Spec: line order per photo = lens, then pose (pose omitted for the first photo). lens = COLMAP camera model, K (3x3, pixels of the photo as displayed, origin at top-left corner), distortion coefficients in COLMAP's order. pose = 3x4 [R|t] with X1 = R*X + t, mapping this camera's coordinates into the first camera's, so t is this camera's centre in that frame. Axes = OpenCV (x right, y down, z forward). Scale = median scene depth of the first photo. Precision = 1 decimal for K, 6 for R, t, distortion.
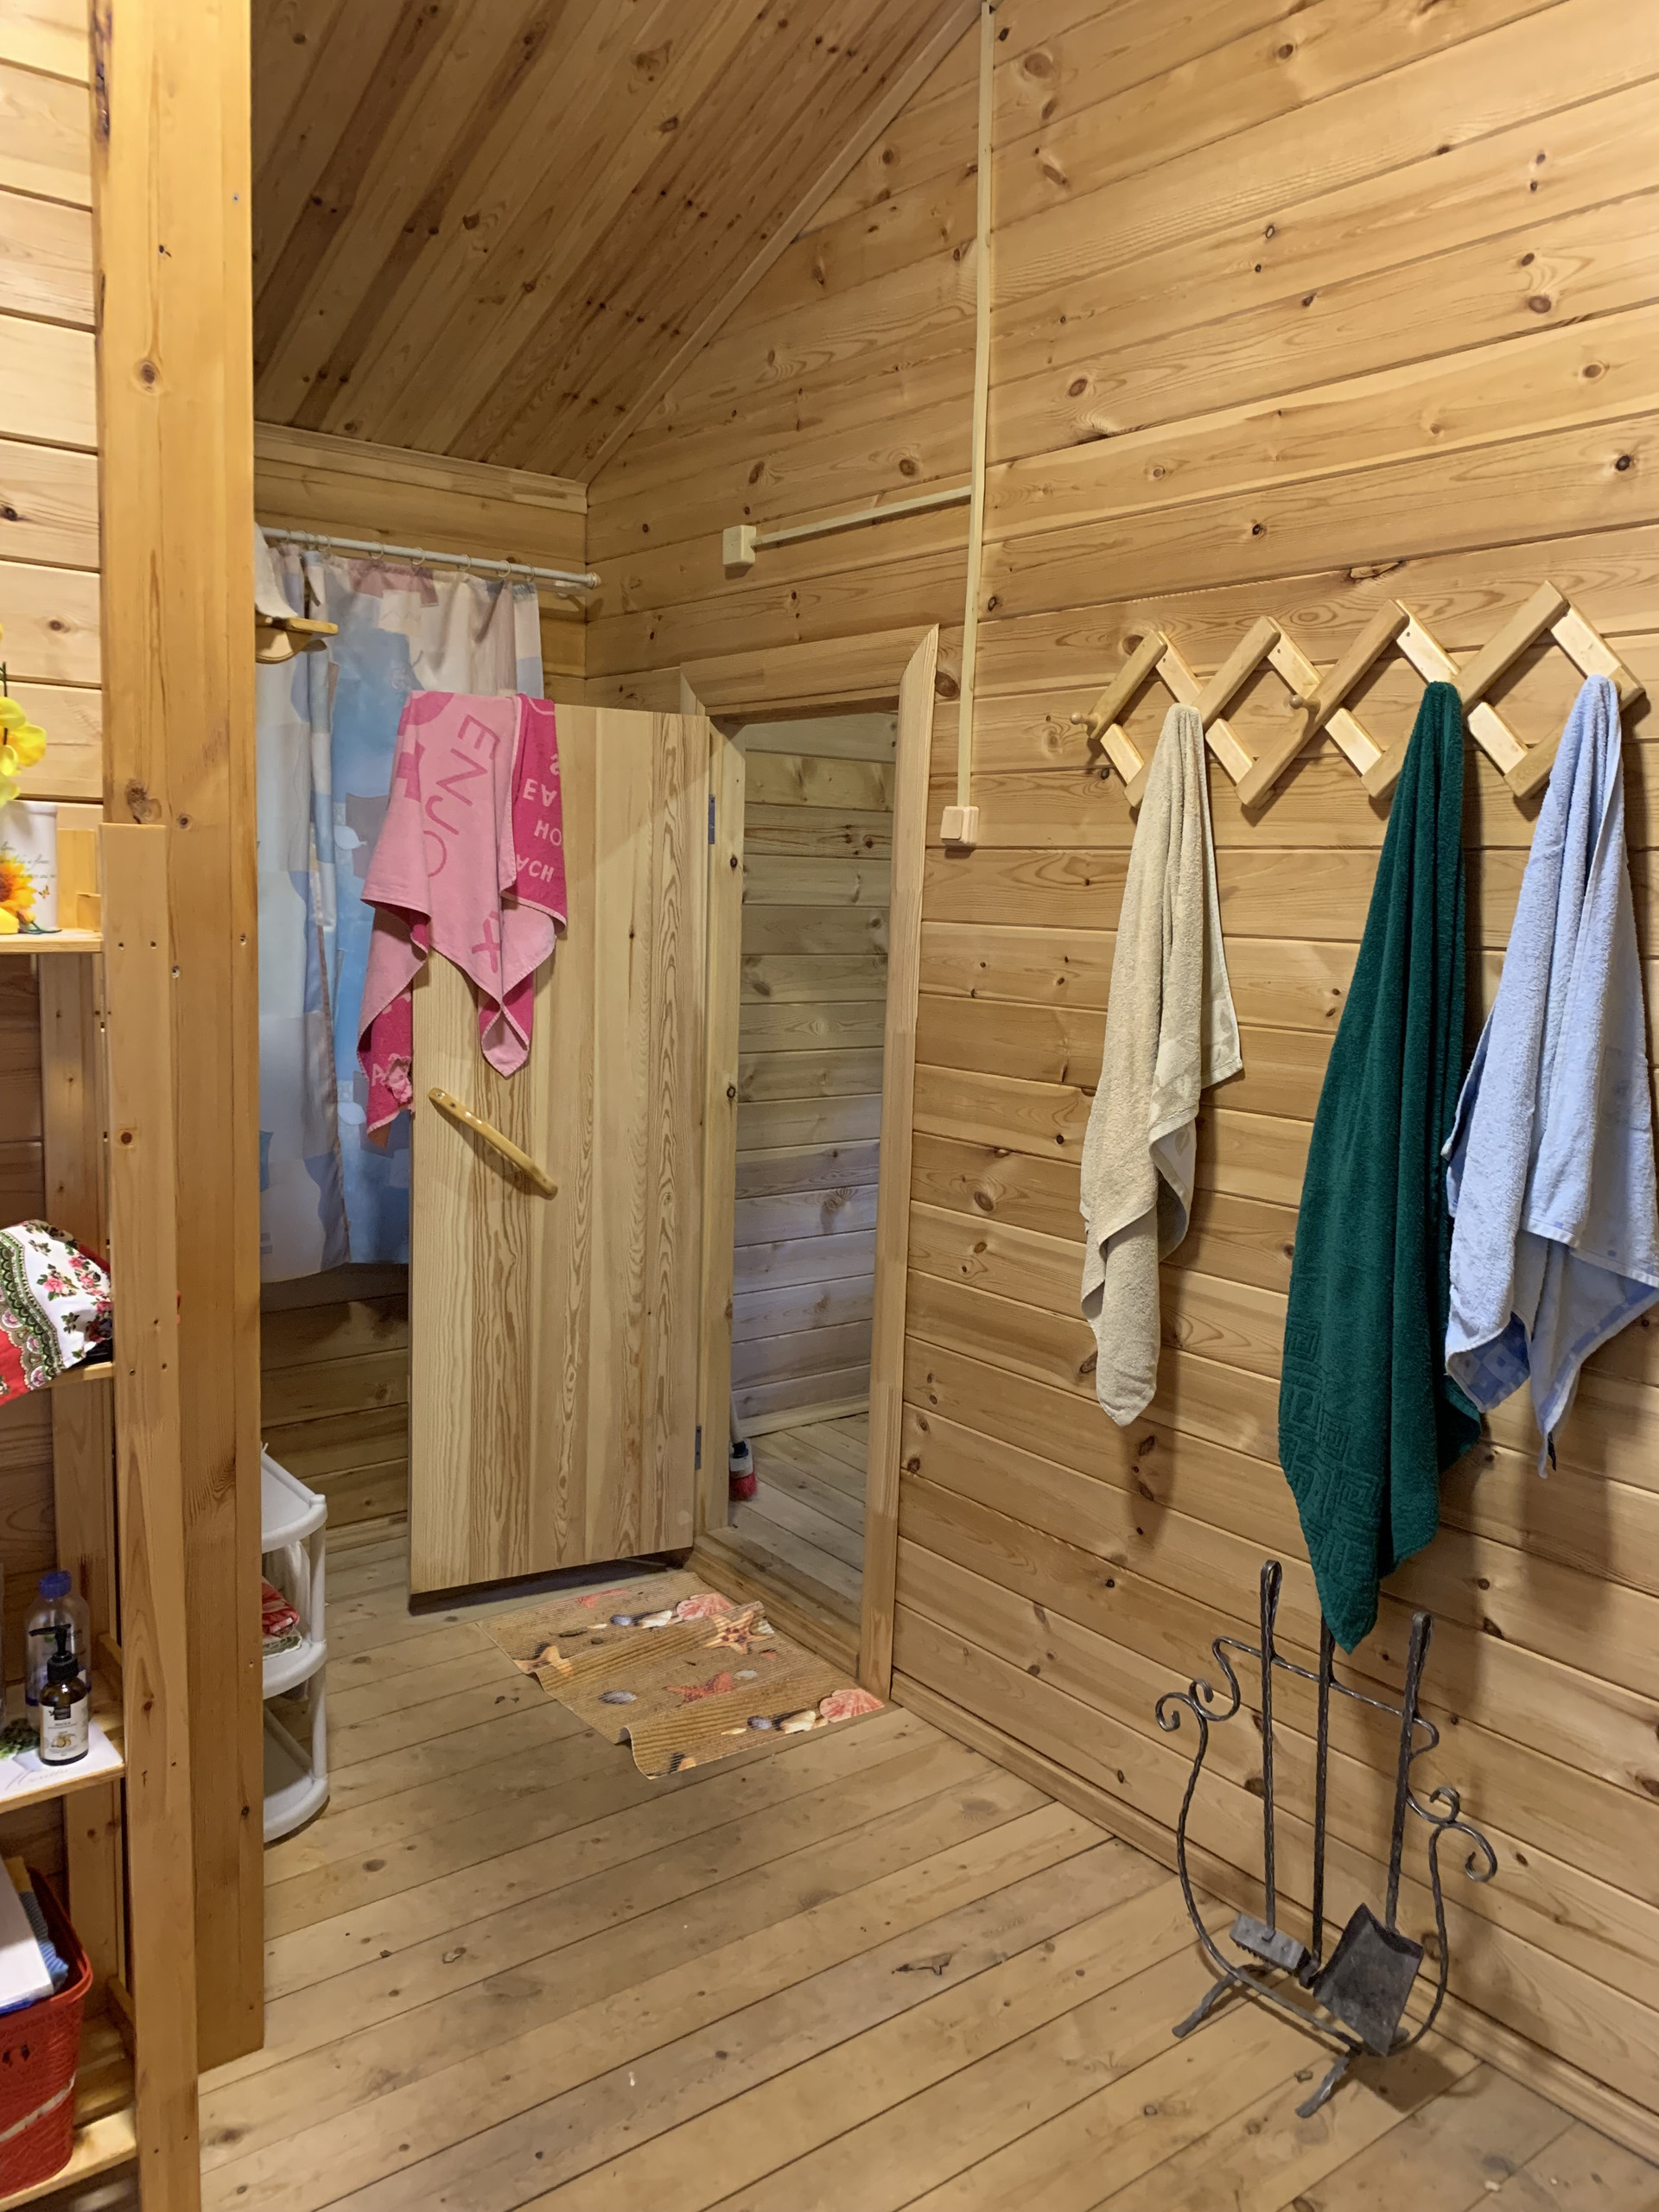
lens RADIAL K [[1670.9, 0, 836.1], [0, 1670.9, 1094.5], [0, 0, 1]] dist [0.021402, -0.032390]
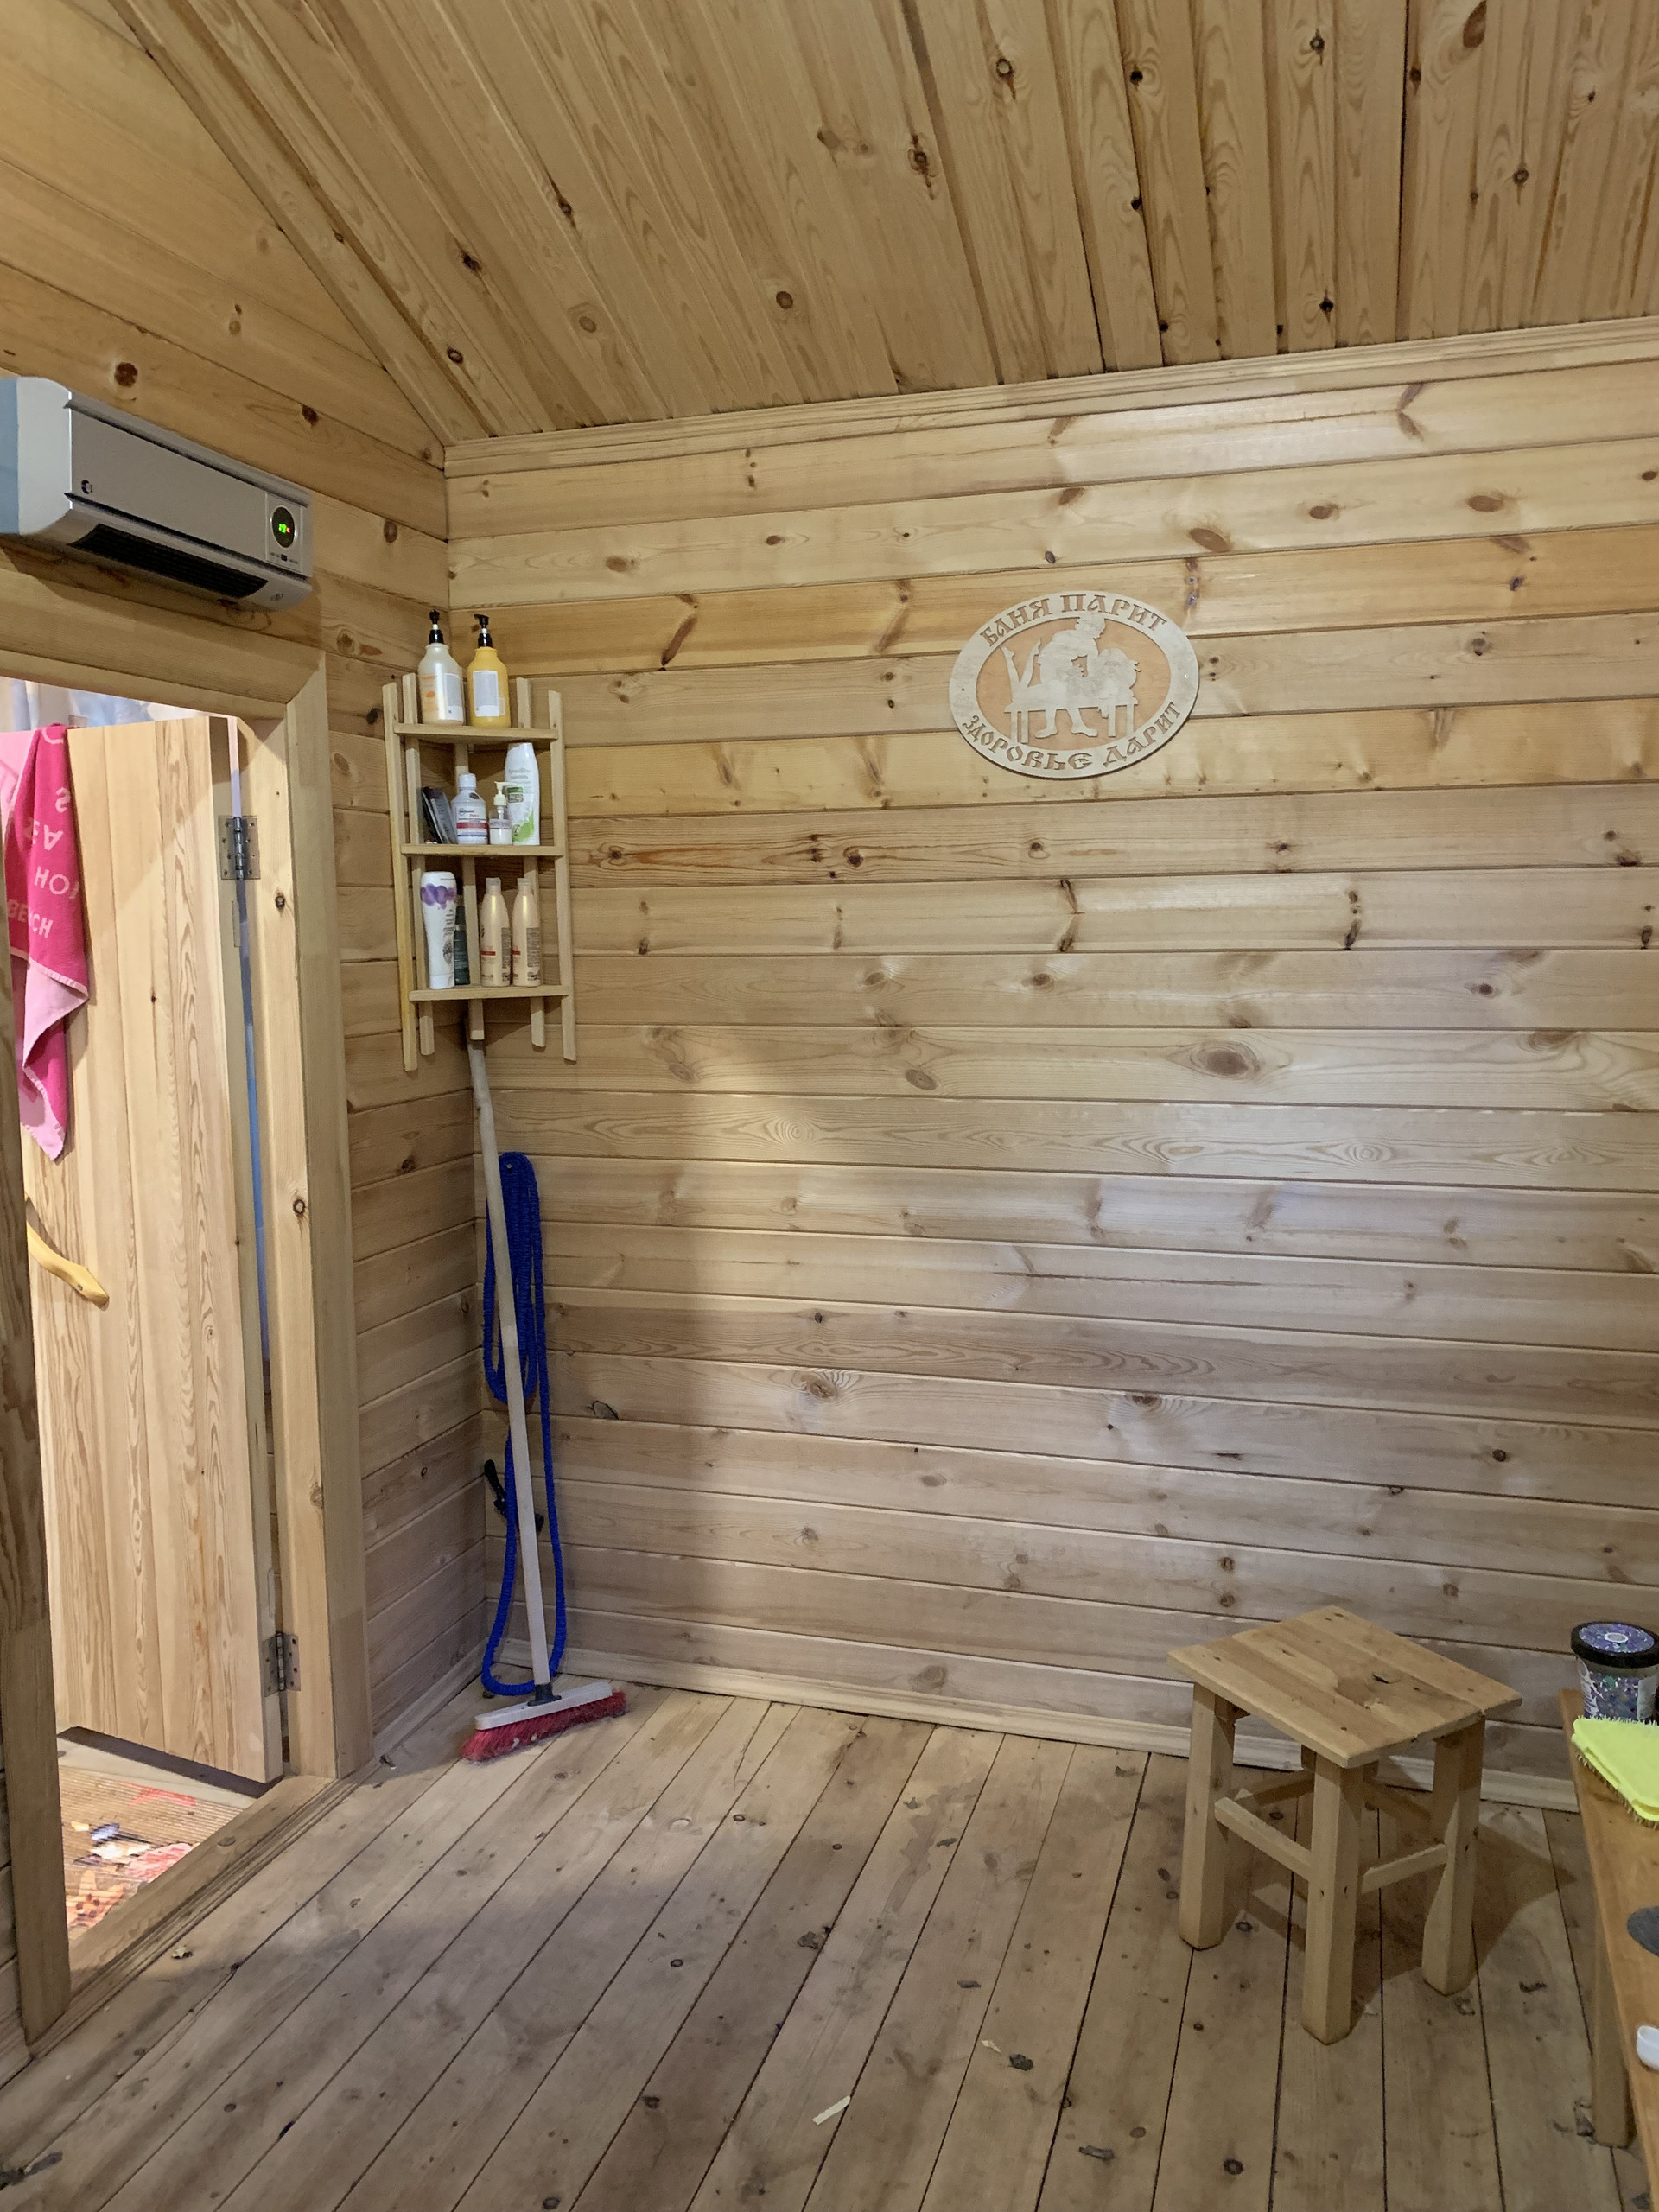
lens RADIAL K [[1670.9, 0, 834.9], [0, 1670.9, 1118.7], [0, 0, 1]] dist [0.021402, -0.032390]
pose [[0.574680, 0.062220, -0.816010, 0.714284], [-0.075082, 0.996909, 0.023137, -0.079677], [0.814927, 0.047971, 0.577575, 0.787003]]
